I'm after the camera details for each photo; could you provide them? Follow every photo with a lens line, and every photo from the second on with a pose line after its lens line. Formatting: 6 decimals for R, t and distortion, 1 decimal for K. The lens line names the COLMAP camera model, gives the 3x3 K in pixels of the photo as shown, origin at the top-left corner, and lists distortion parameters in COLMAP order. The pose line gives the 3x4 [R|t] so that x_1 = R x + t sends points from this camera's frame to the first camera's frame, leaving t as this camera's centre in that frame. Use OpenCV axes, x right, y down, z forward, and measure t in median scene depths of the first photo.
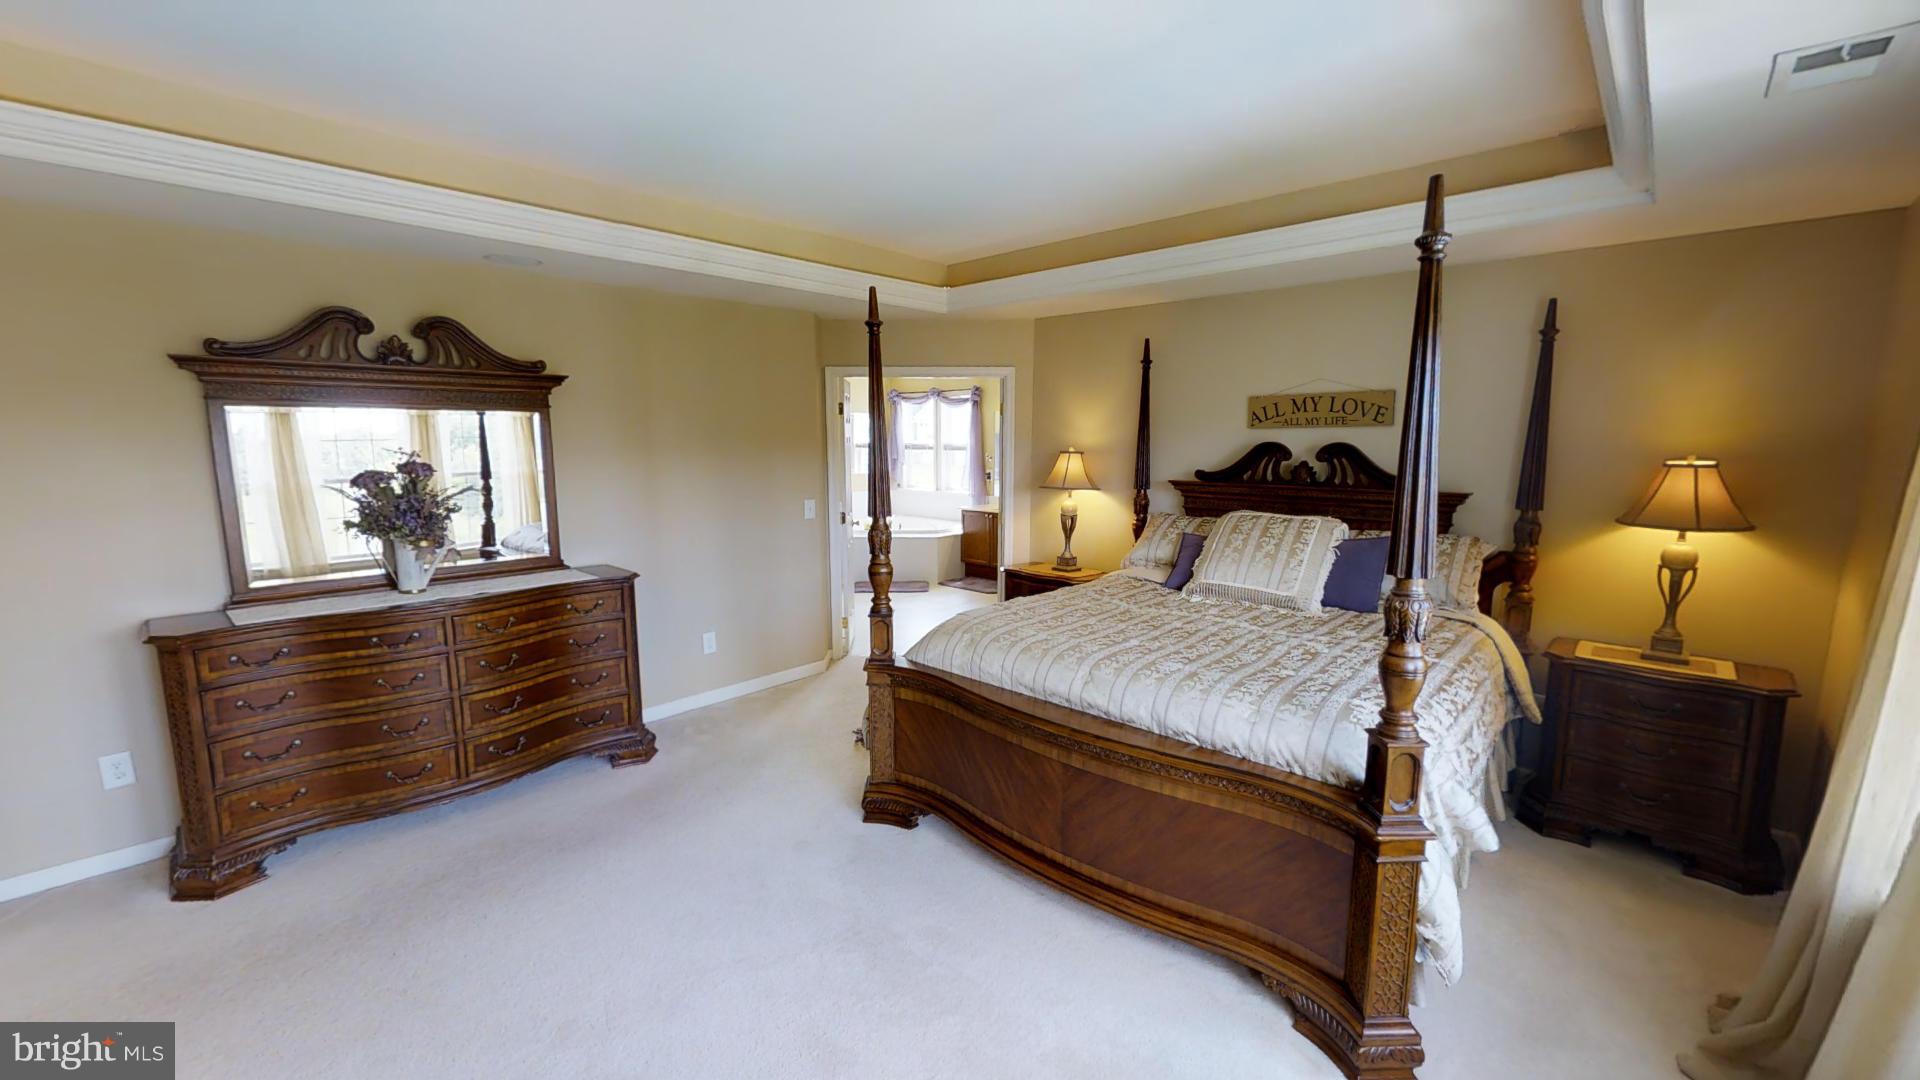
lens RADIAL K [[756.0, 0, 957.8], [0, 756.0, 544.0], [0, 0, 1]] dist [0.000171, -0.000121]
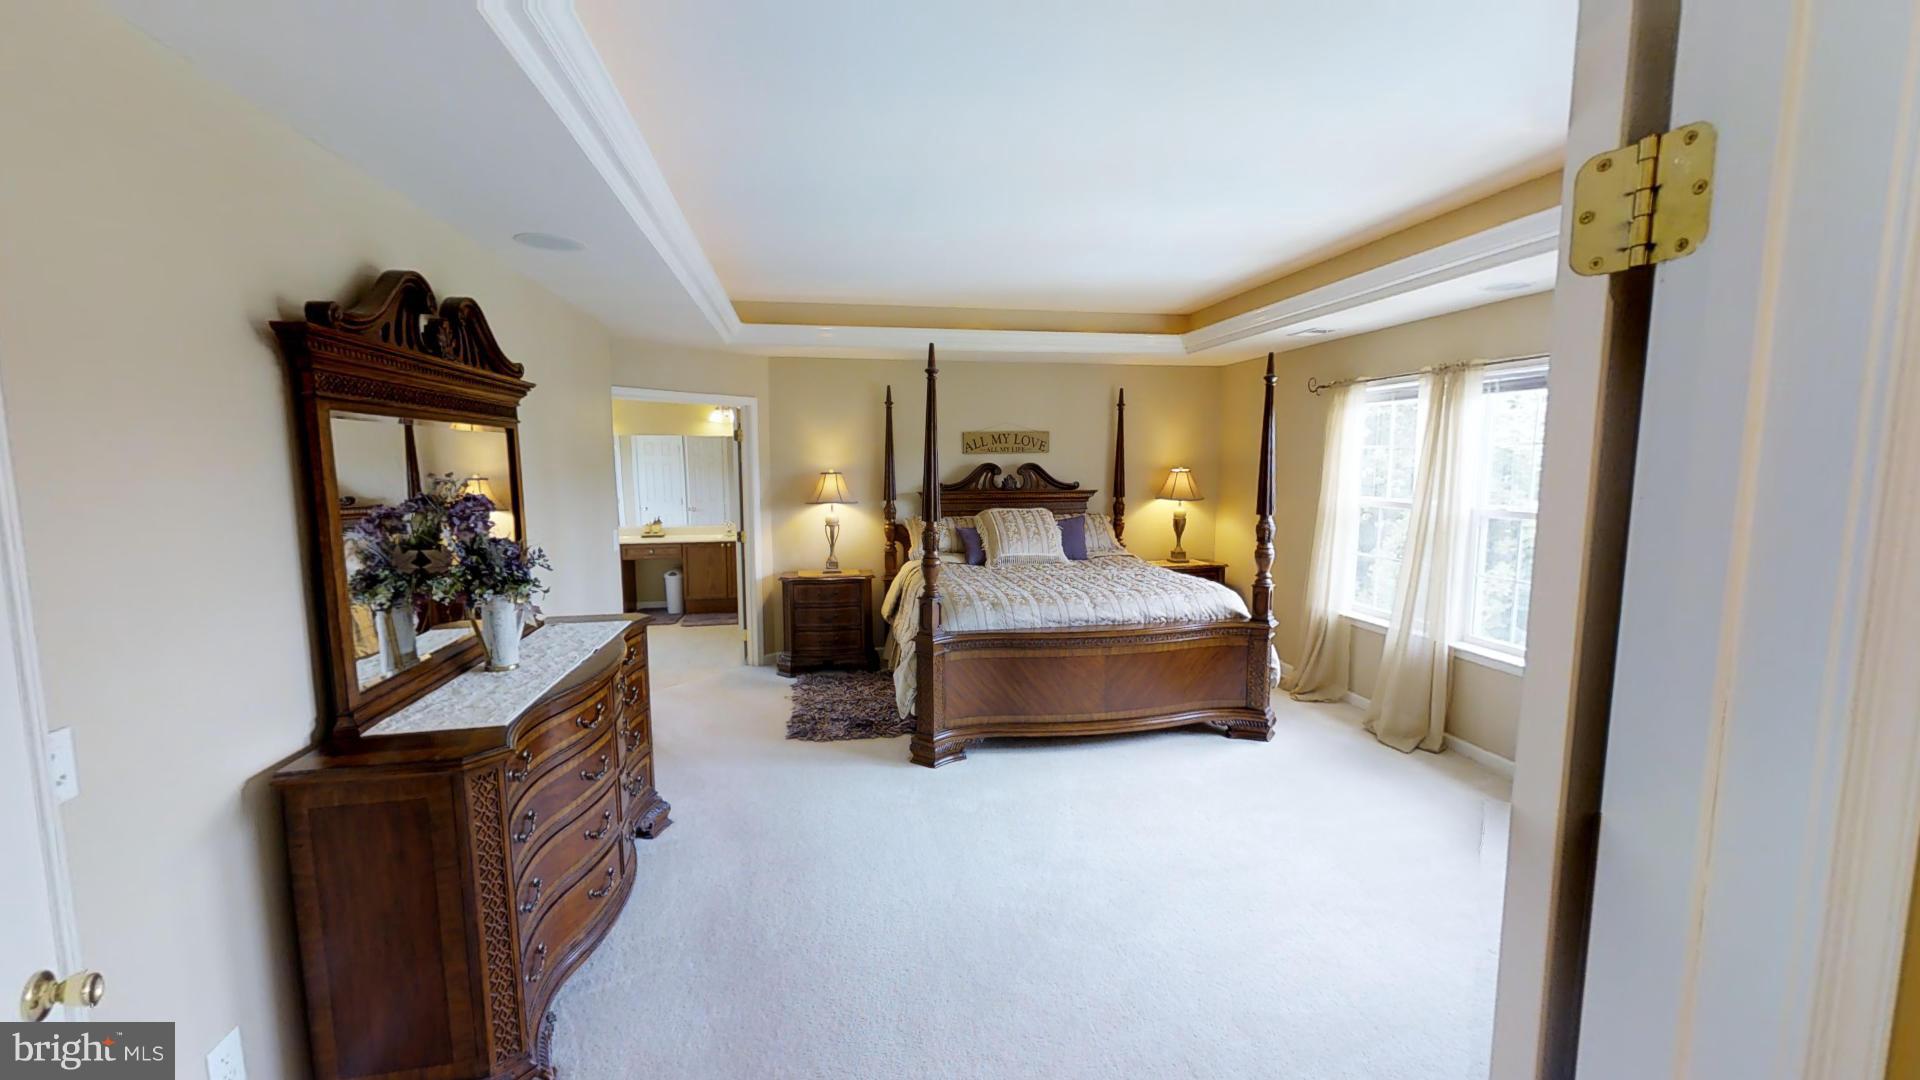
lens RADIAL K [[756.0, 0, 959.7], [0, 756.0, 538.6], [0, 0, 1]] dist [0.000171, -0.000121]
pose [[0.587136, -0.084447, 0.805072, -0.851789], [0.120383, 0.992593, 0.016322, -0.016599], [-0.800487, 0.087333, 0.592953, 0.164511]]
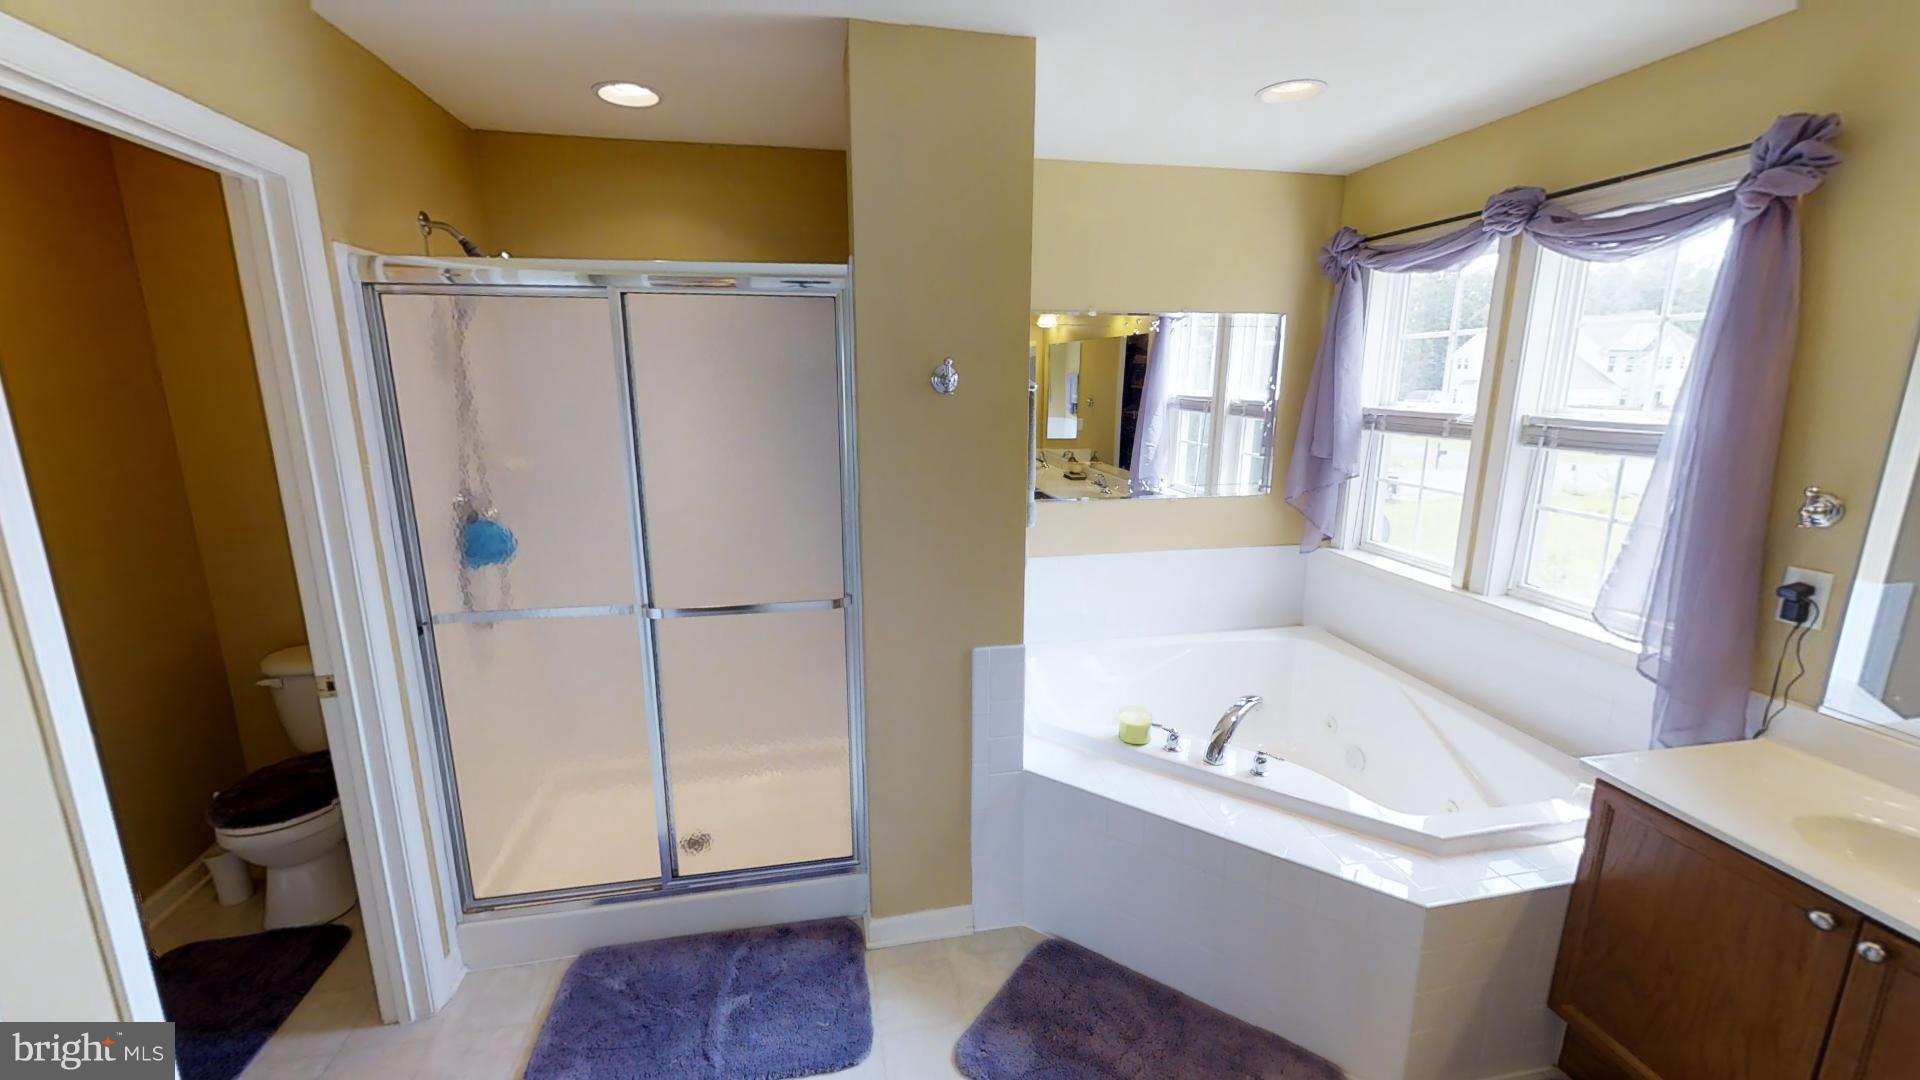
lens RADIAL K [[756.0, 0, 958.3], [0, 756.0, 545.5], [0, 0, 1]] dist [0.000171, -0.000121]
pose [[0.816652, 0.123859, -0.563683, -0.036370], [-0.083822, 0.991798, 0.096489, -0.142045], [0.571011, -0.031549, 0.820336, 0.976757]]
